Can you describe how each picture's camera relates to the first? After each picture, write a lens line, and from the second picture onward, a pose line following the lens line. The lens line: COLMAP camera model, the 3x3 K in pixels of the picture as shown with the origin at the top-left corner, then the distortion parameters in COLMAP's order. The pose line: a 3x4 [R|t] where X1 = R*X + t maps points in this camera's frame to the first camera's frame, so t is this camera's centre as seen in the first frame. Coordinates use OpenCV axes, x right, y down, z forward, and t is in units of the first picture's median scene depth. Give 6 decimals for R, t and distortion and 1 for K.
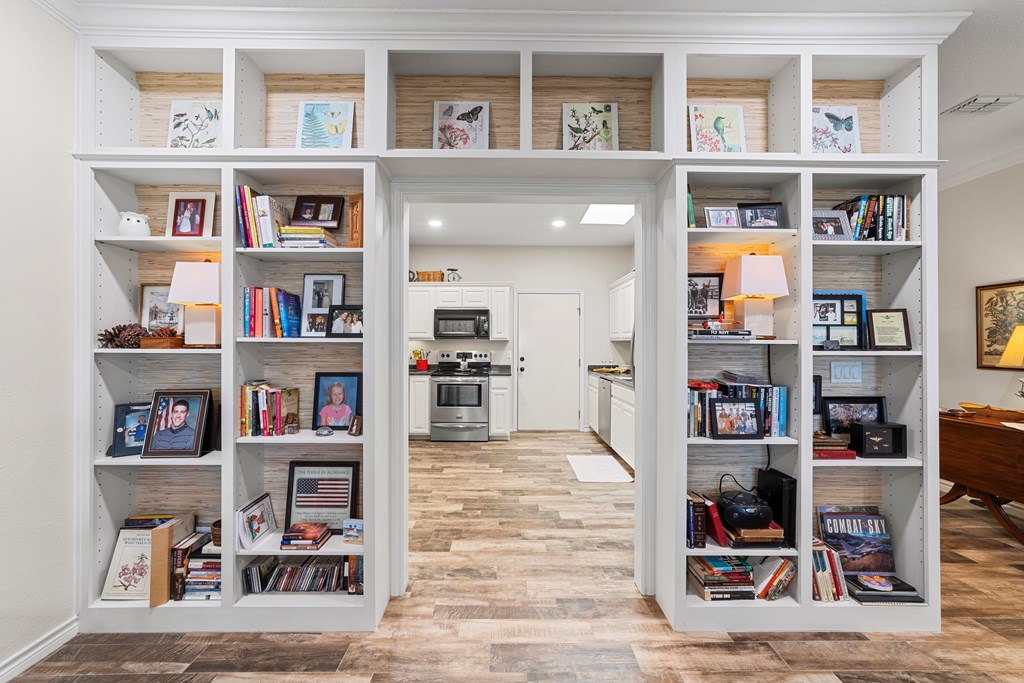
lens RADIAL K [[396.4, 0, 512.0], [0, 396.4, 341.5], [0, 0, 1]] dist [-0.012369, 0.007903]
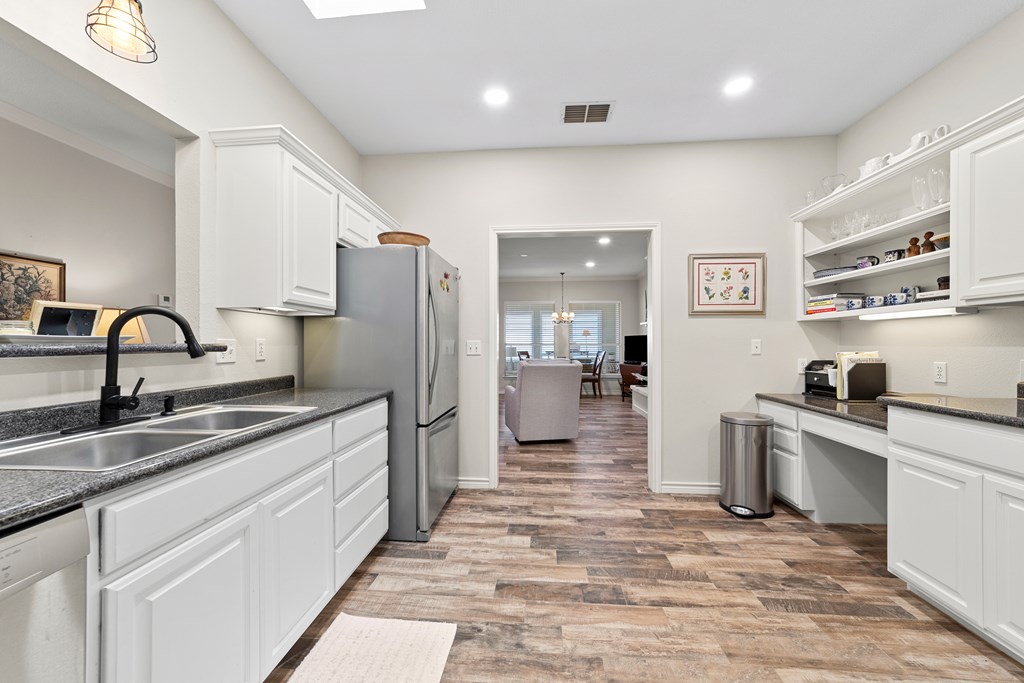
lens RADIAL K [[391.8, 0, 508.8], [0, 391.8, 340.1], [0, 0, 1]] dist [-0.002367, 0.000045]
pose [[-0.995210, -0.000084, 0.097759, 0.094452], [-0.001396, 0.999910, -0.013353, 0.054318], [-0.097749, -0.013425, -0.995121, 1.915363]]
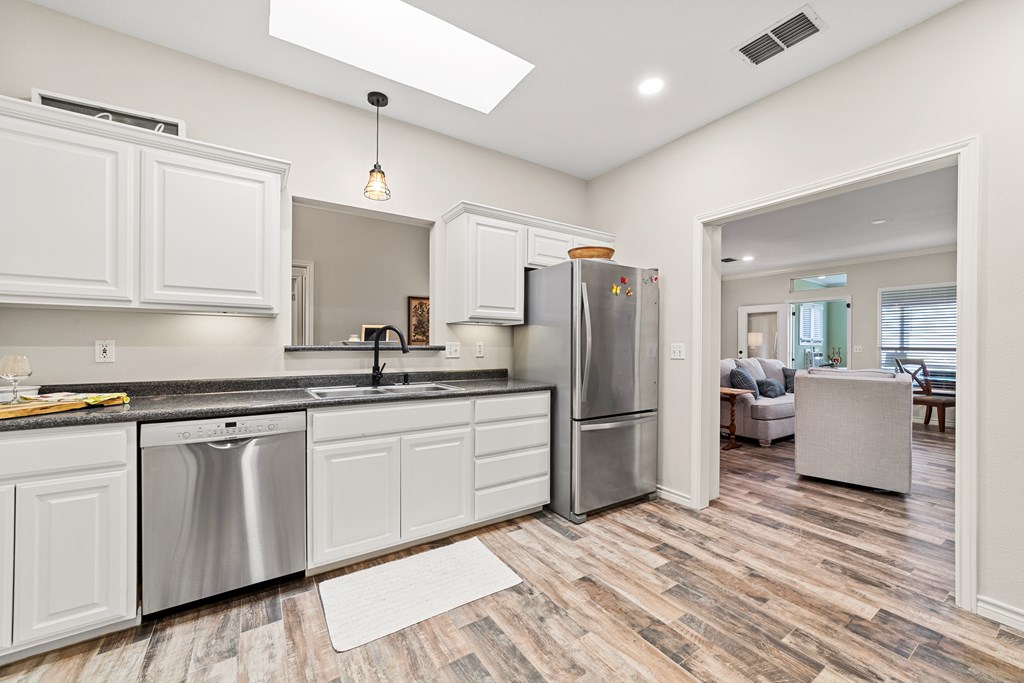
lens RADIAL K [[396.4, 0, 512.0], [0, 396.4, 341.5], [0, 0, 1]] dist [-0.012369, 0.007903]
pose [[-0.541221, 0.001714, 0.840879, -0.356220], [-0.009308, 0.999924, -0.008029, 0.048564], [-0.840829, -0.012173, -0.541164, 1.739782]]
